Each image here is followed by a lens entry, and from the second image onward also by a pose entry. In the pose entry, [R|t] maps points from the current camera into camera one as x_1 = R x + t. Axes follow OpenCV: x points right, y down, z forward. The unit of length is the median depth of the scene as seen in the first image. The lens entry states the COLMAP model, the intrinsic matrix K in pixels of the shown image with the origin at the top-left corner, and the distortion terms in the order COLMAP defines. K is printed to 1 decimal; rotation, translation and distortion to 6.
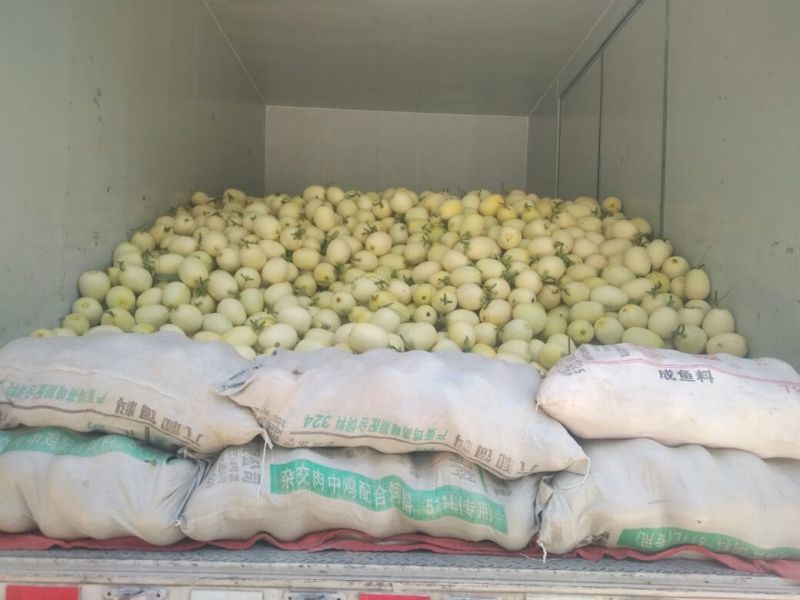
lens RADIAL K [[636.9, 0, 405.6], [0, 636.9, 294.3], [0, 0, 1]] dist [0.064078, -0.079868]
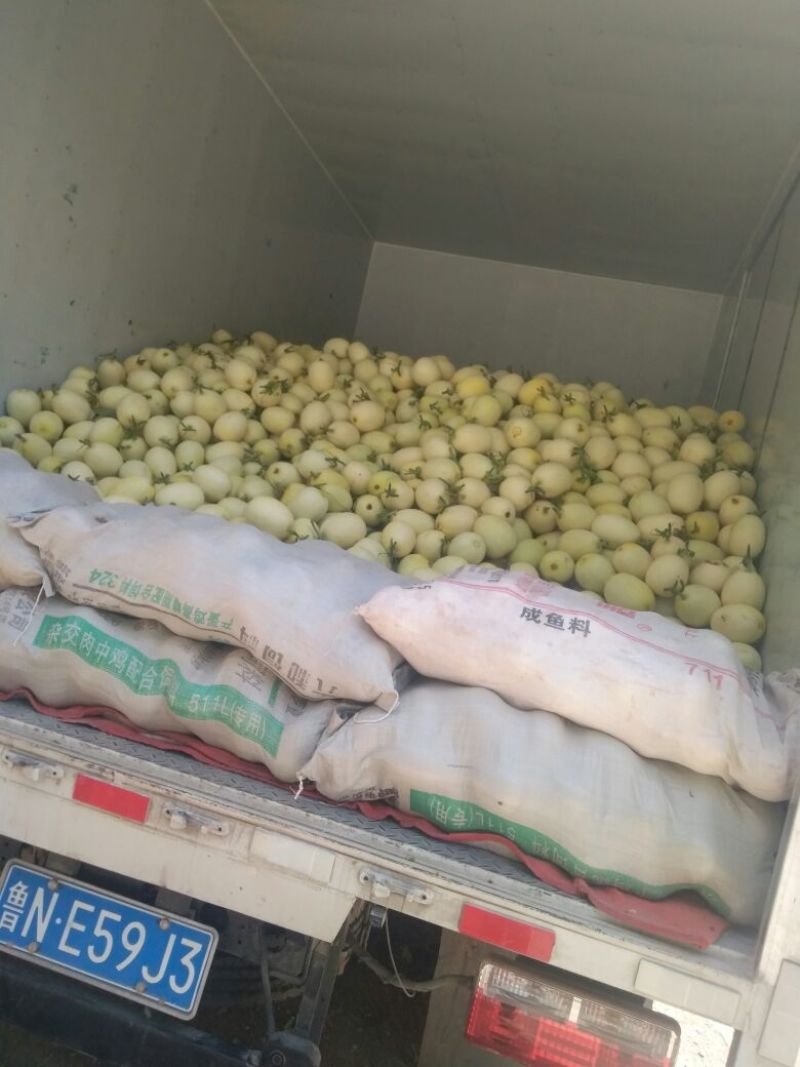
lens RADIAL K [[849.5, 0, 398.8], [0, 849.5, 529.6], [0, 0, 1]] dist [0.064078, -0.079868]
pose [[0.950888, 0.188959, -0.245167, 0.321090], [-0.185045, 0.981951, 0.039122, 0.011012], [0.248135, 0.008167, 0.968691, -0.006351]]
